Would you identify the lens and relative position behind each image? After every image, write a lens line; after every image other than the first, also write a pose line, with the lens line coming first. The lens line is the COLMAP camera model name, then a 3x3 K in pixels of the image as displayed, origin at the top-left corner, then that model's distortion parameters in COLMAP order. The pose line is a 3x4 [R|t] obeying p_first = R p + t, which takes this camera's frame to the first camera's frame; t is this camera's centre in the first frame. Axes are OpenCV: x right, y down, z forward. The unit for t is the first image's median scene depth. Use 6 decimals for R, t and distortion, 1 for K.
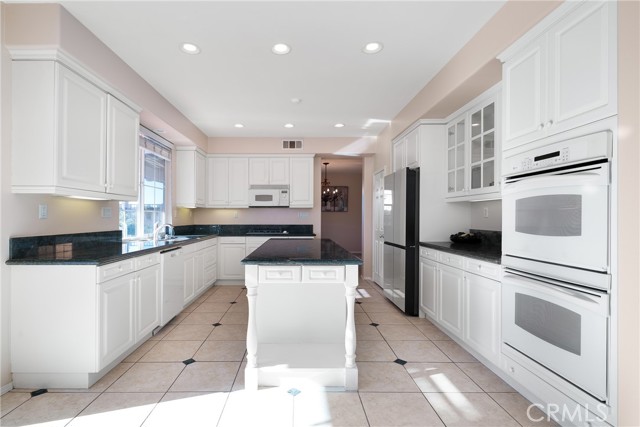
lens RADIAL K [[309.8, 0, 302.6], [0, 309.8, 216.7], [0, 0, 1]] dist [0.003847, -0.001244]
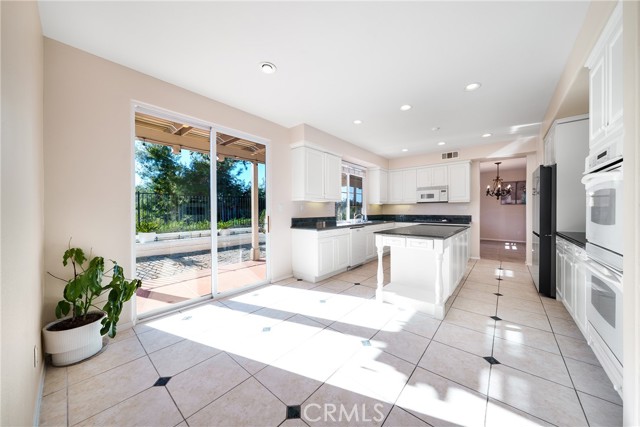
lens RADIAL K [[219.1, 0, 321.9], [0, 219.1, 213.0], [0, 0, 1]] dist [-0.002055, 0.000125]
pose [[0.763542, 0.005264, -0.645736, 0.246984], [0.004899, 0.999891, 0.013943, 0.000554], [0.645739, -0.013809, 0.763433, -0.132444]]
